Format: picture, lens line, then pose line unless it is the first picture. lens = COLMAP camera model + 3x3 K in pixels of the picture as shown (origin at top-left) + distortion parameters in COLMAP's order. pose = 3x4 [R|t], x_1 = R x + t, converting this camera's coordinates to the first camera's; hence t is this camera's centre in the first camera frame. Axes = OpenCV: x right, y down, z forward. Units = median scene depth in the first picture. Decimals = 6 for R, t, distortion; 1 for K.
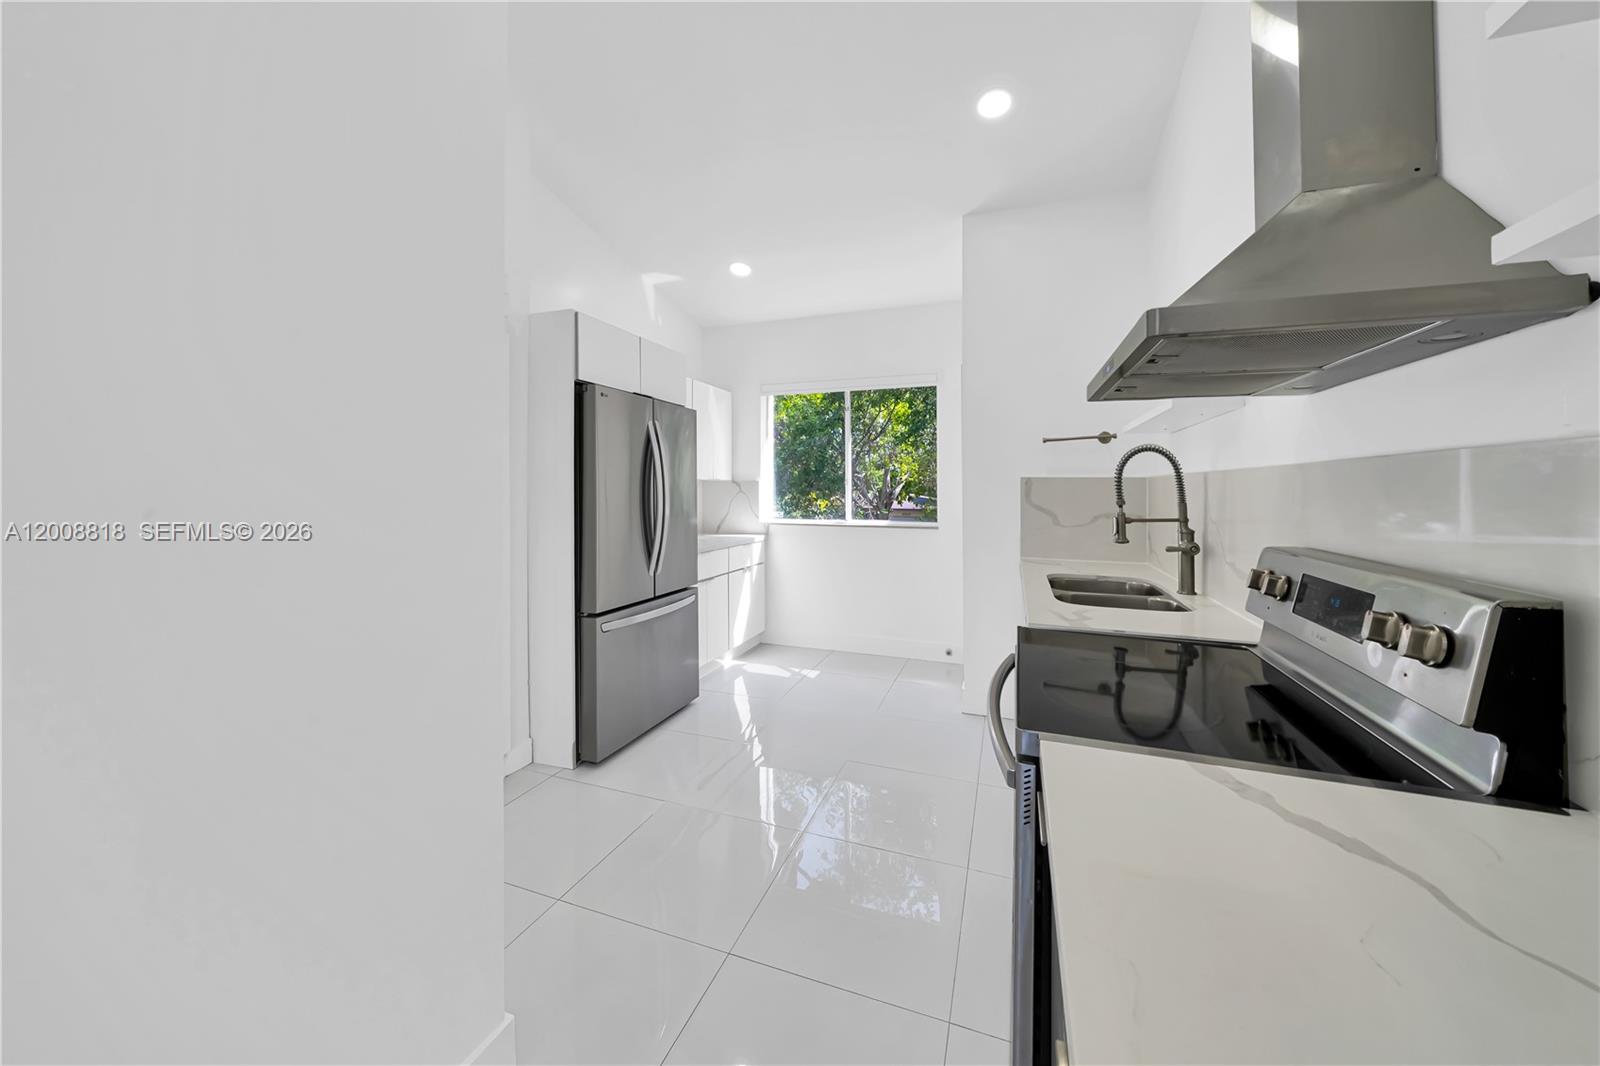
lens RADIAL K [[562.6, 0, 803.7], [0, 562.6, 493.5], [0, 0, 1]] dist [0.000642, 0.000075]
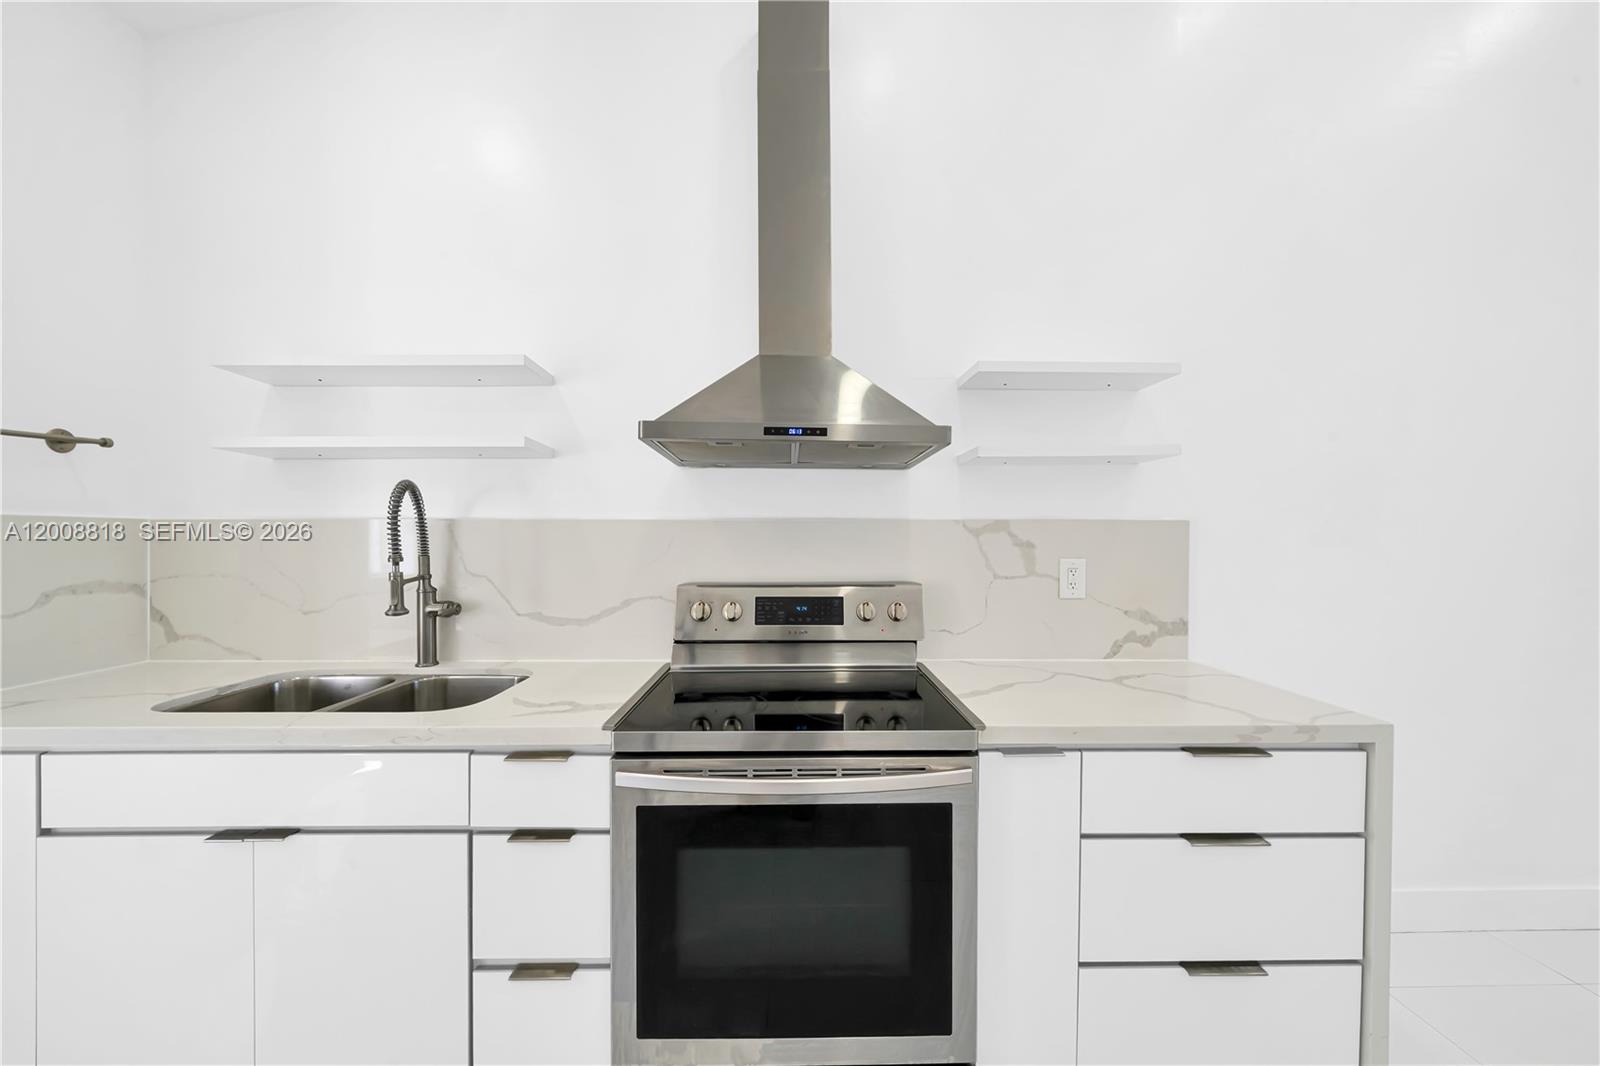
lens RADIAL K [[551.3, 0, 792.5], [0, 551.3, 542.8], [0, 0, 1]] dist [-0.010145, 0.000047]
pose [[-0.362452, -0.014271, 0.931893, -0.124528], [0.005457, 0.999833, 0.017434, -0.006031], [-0.931986, 0.011404, -0.362314, 0.367737]]
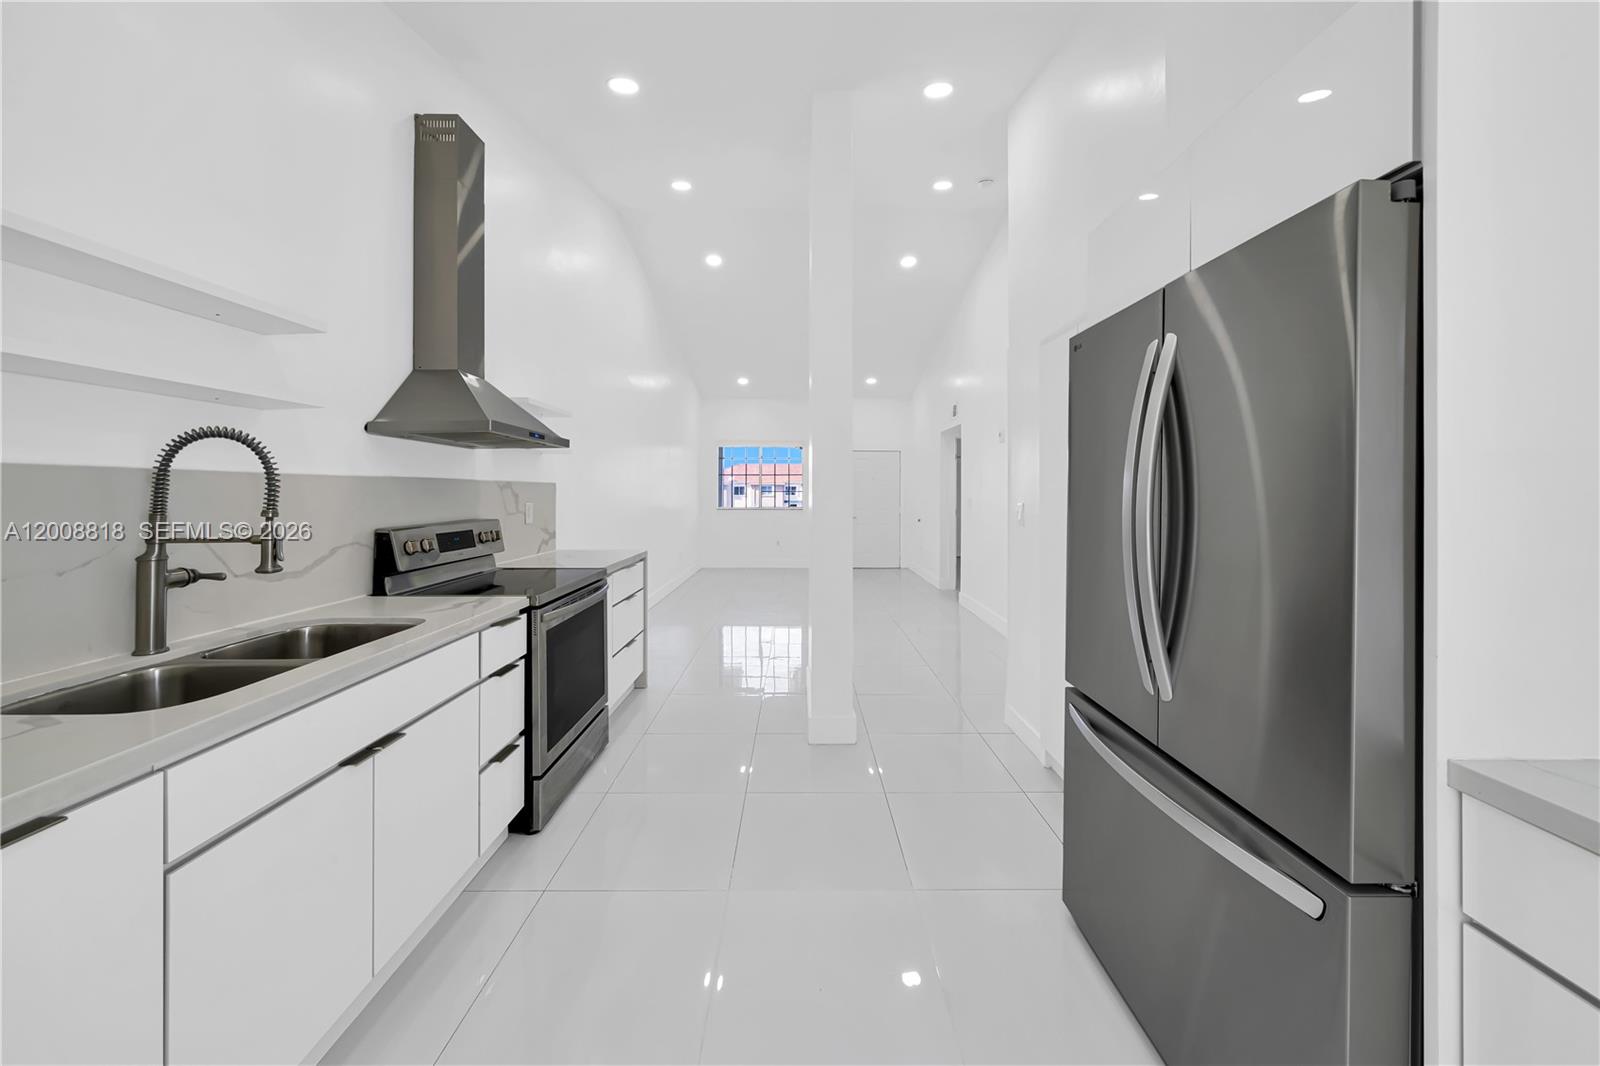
lens RADIAL K [[562.6, 0, 803.7], [0, 562.6, 493.5], [0, 0, 1]] dist [0.000642, 0.000075]
pose [[-0.935517, -0.002661, -0.353271, 0.090321], [-0.006942, 0.999917, 0.010852, -0.009857], [0.353212, 0.012605, -0.935458, 0.876073]]
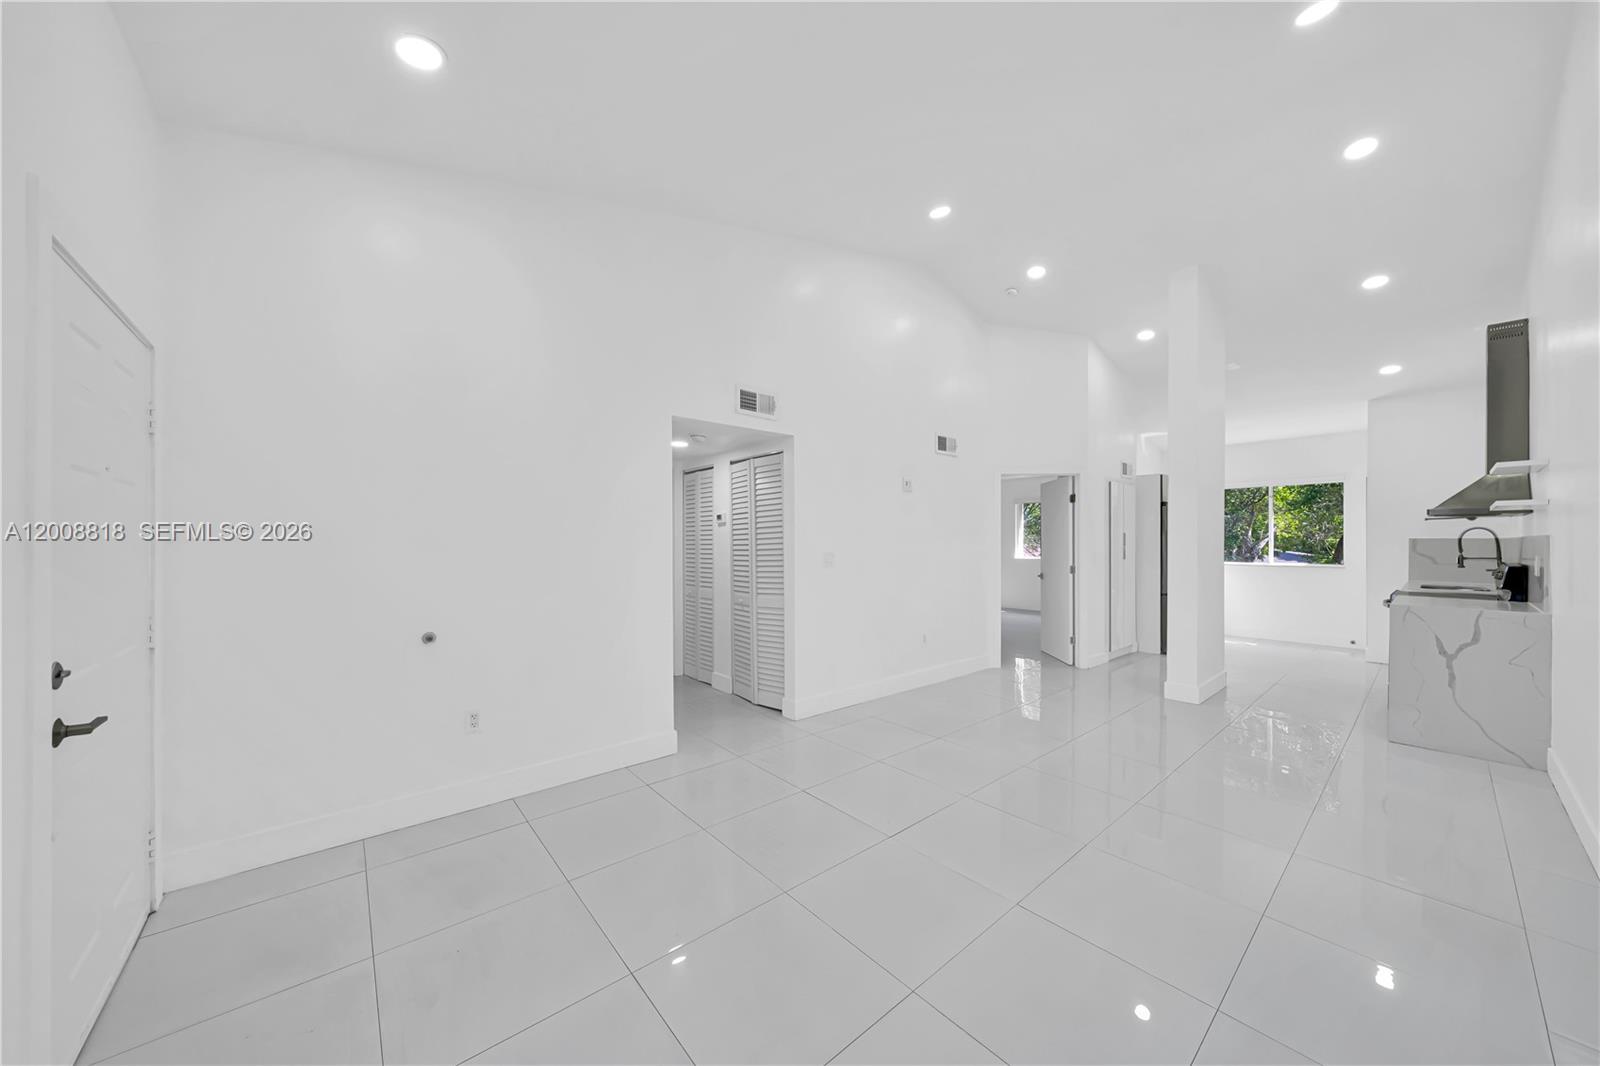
lens RADIAL K [[551.3, 0, 792.5], [0, 551.3, 542.8], [0, 0, 1]] dist [-0.010145, 0.000047]
pose [[0.868349, 0.002360, -0.495948, -0.351332], [-0.005012, 0.999979, -0.004016, 0.002919], [0.495928, 0.005973, 0.868343, -1.123258]]
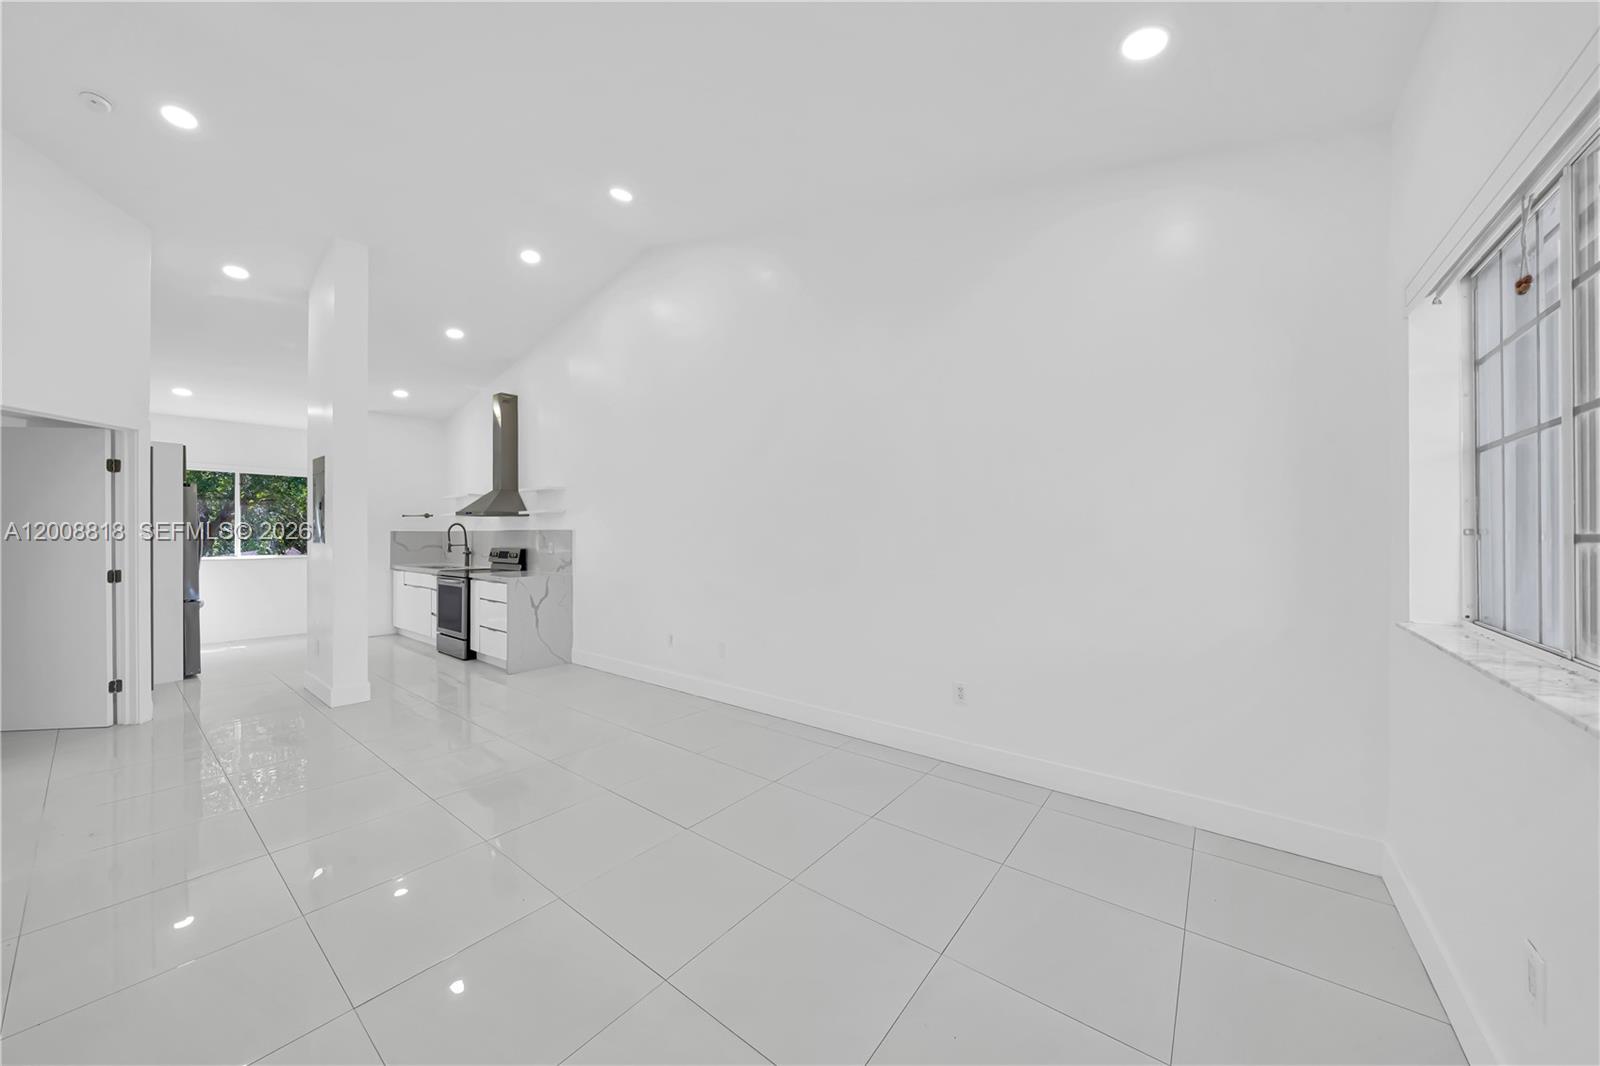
lens RADIAL K [[551.3, 0, 792.5], [0, 551.3, 542.8], [0, 0, 1]] dist [-0.010145, 0.000047]
pose [[0.303754, -0.013645, 0.952653, -0.898564], [0.004298, 0.999907, 0.012951, 0.000393], [-0.952741, 0.000160, 0.303784, -0.900488]]
